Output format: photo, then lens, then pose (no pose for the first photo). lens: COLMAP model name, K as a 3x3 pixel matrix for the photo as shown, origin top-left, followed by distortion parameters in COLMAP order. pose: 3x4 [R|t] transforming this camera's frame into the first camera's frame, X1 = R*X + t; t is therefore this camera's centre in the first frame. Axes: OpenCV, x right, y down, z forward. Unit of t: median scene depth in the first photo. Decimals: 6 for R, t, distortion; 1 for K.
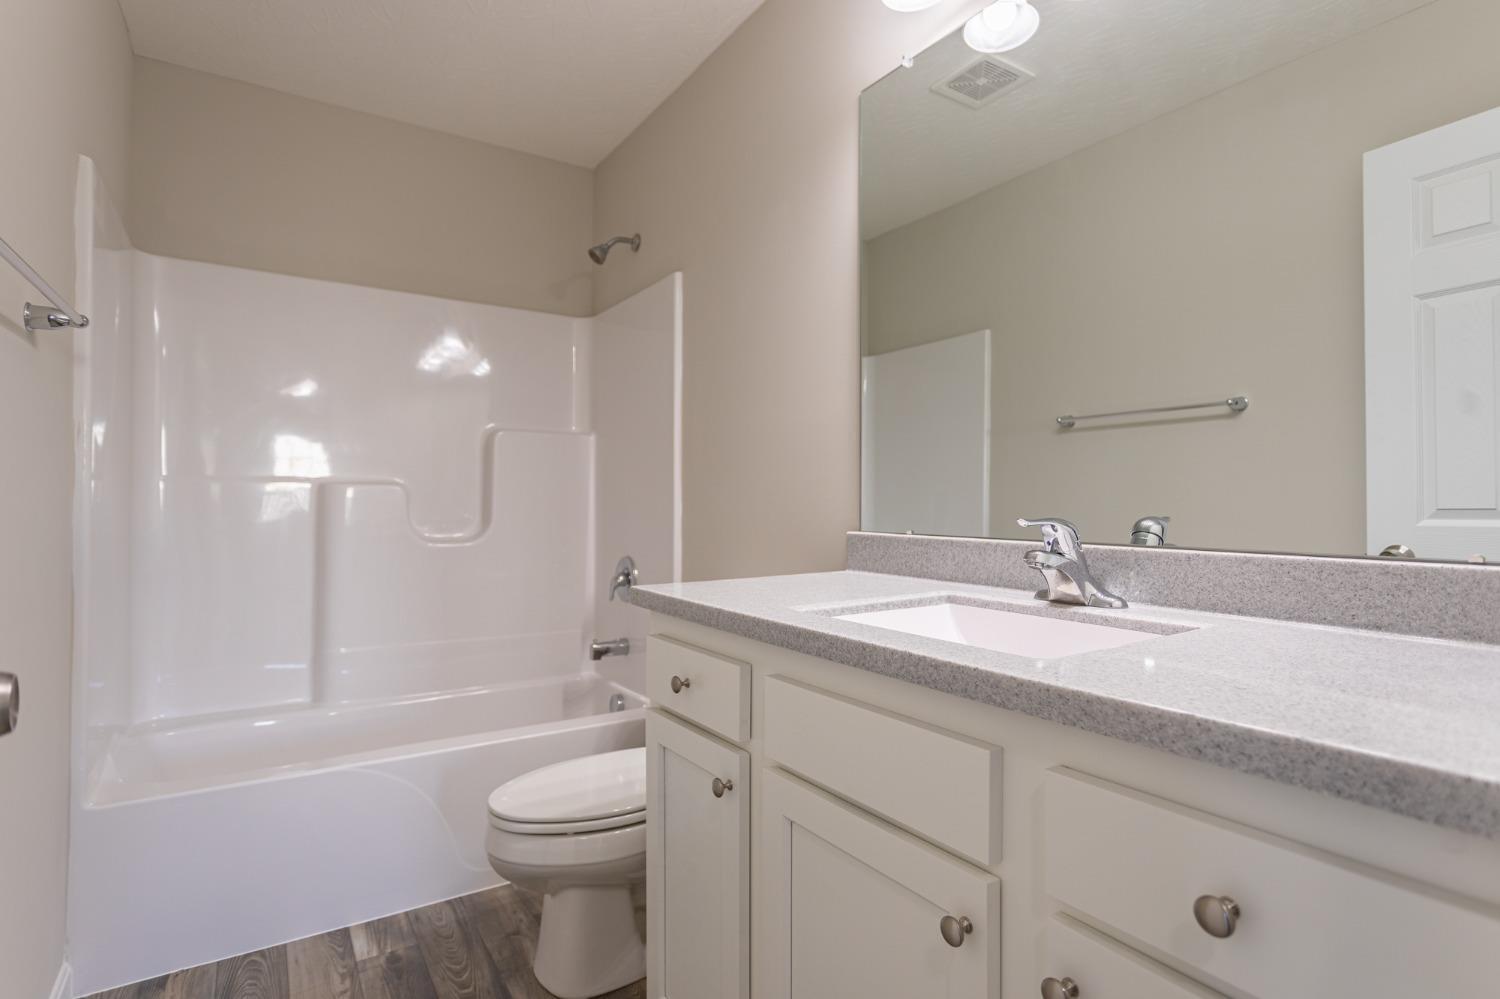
lens RADIAL K [[764.6, 0, 773.3], [0, 764.6, 509.0], [0, 0, 1]] dist [-0.001291, 0.000047]
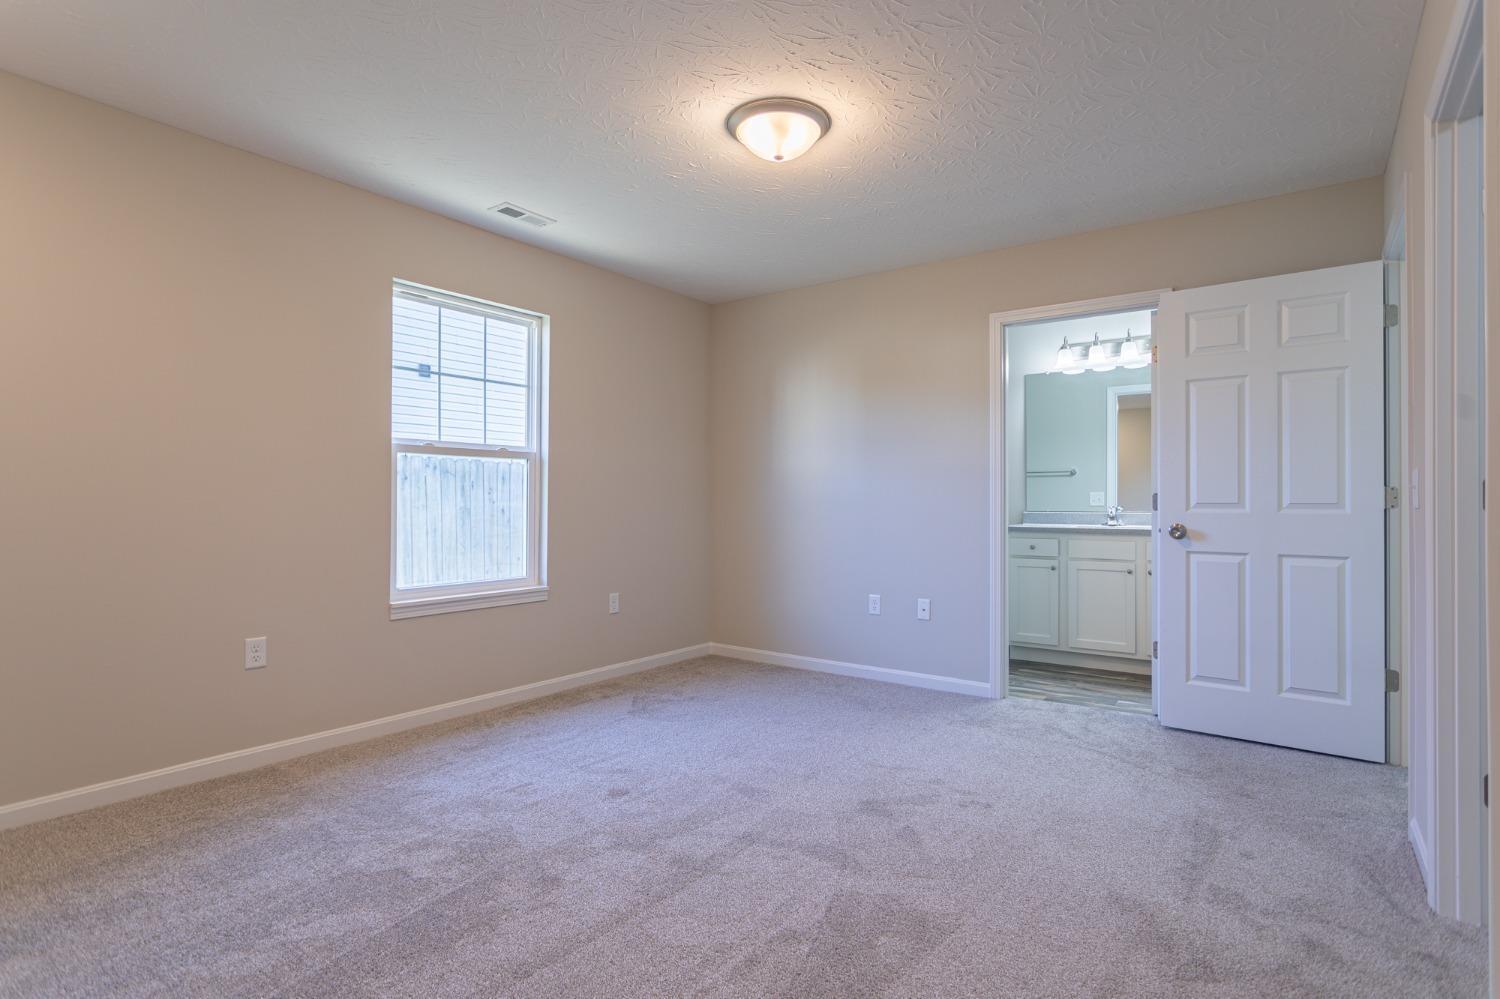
lens RADIAL K [[769.7, 0, 750.0], [0, 769.7, 499.5], [0, 0, 1]] dist [-0.003132, 0.000144]
pose [[0.935800, 0.000573, 0.352531, -1.830717], [-0.001381, 0.999997, 0.002042, -0.021912], [-0.352529, -0.002397, 0.935798, -1.426218]]
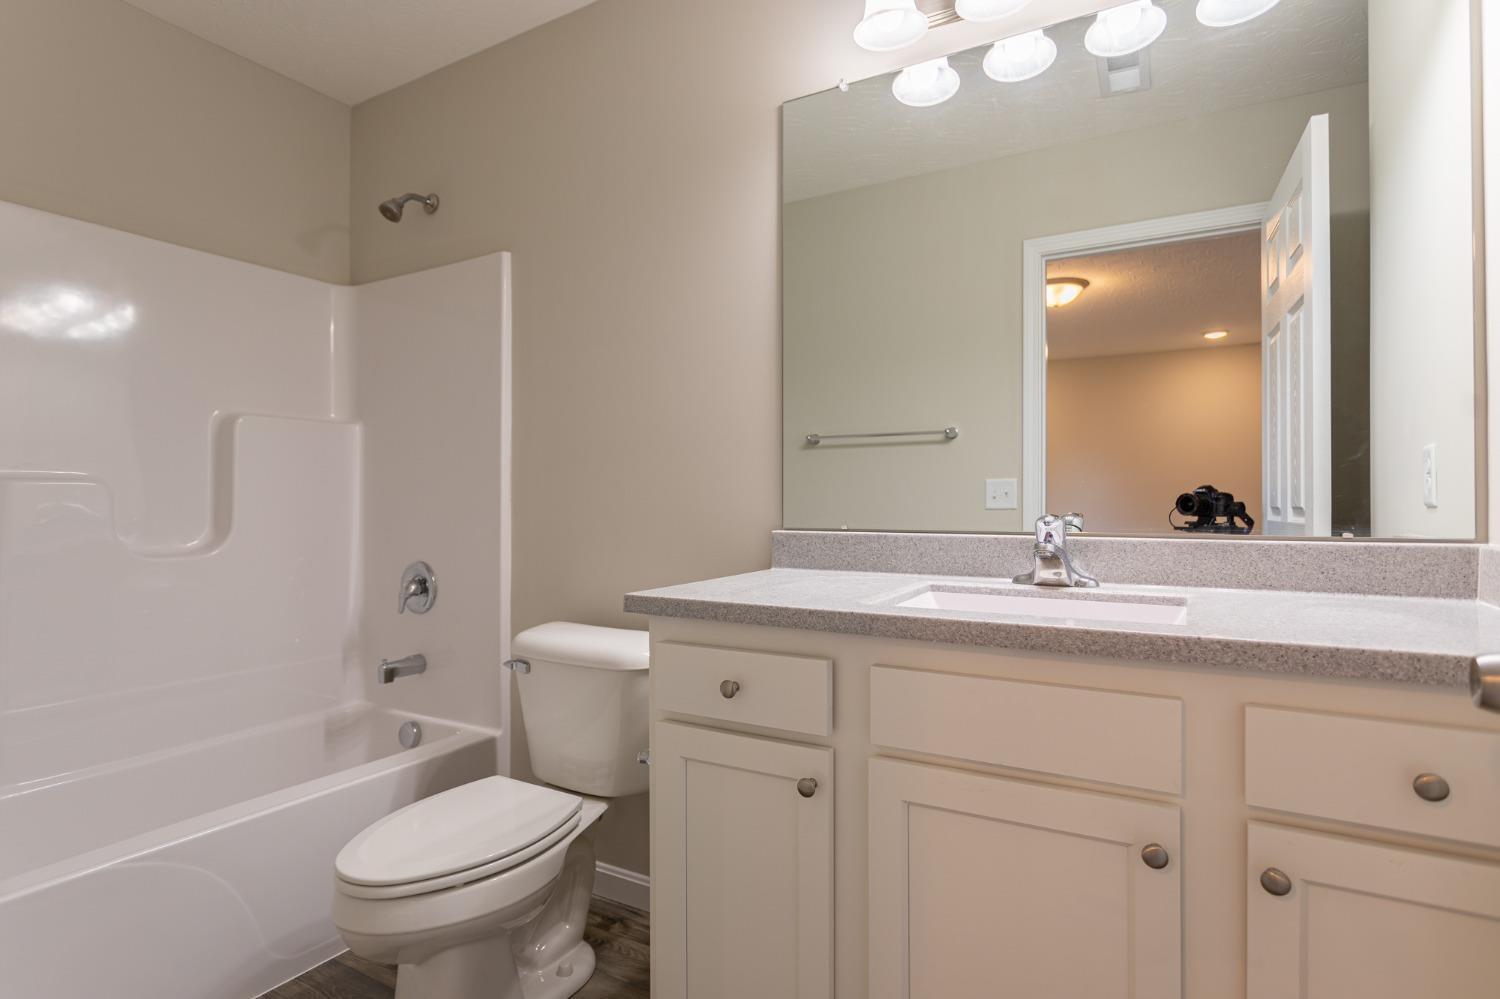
lens RADIAL K [[769.7, 0, 750.0], [0, 769.7, 499.5], [0, 0, 1]] dist [-0.003132, 0.000144]
pose [[0.896040, -0.003675, 0.443957, -0.326139], [0.004945, 0.999986, -0.001703, -0.007402], [-0.443945, 0.003721, 0.896046, 0.066010]]
